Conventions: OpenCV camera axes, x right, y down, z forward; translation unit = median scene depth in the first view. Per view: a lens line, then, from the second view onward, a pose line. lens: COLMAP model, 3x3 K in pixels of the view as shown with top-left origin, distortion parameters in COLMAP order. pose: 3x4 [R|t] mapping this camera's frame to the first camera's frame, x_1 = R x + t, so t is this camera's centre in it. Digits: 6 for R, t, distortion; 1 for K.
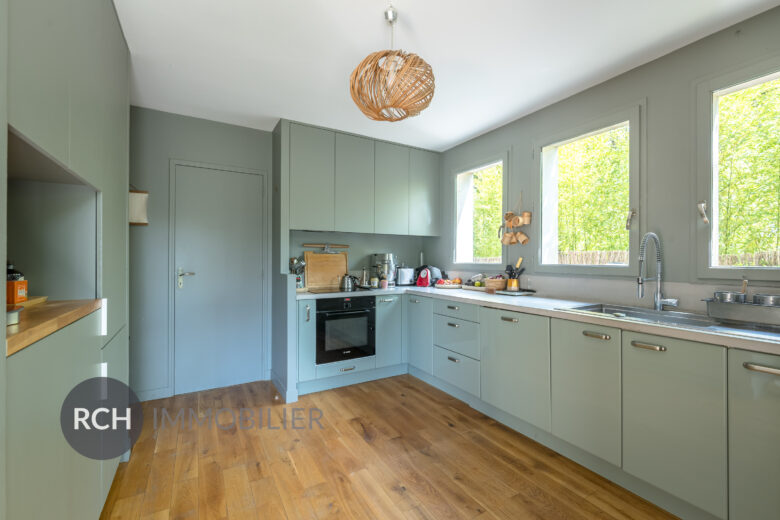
lens RADIAL K [[336.5, 0, 390.0], [0, 336.5, 260.0], [0, 0, 1]] dist [-0.000711, -0.000075]
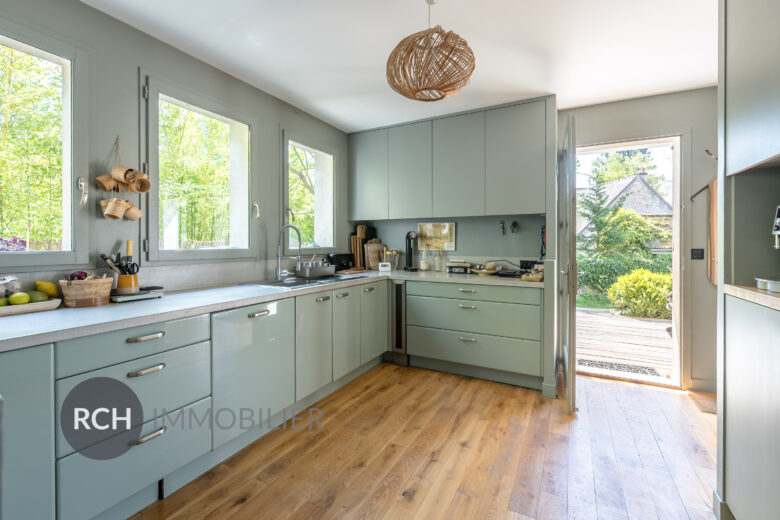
lens RADIAL K [[342.9, 0, 392.6], [0, 342.9, 245.5], [0, 0, 1]] dist [0.000122, 0.000024]
pose [[-0.536210, -0.006789, 0.844057, -0.642442], [-0.000179, 0.999969, 0.007930, -0.004181], [-0.844085, 0.004101, -0.536194, 1.351226]]
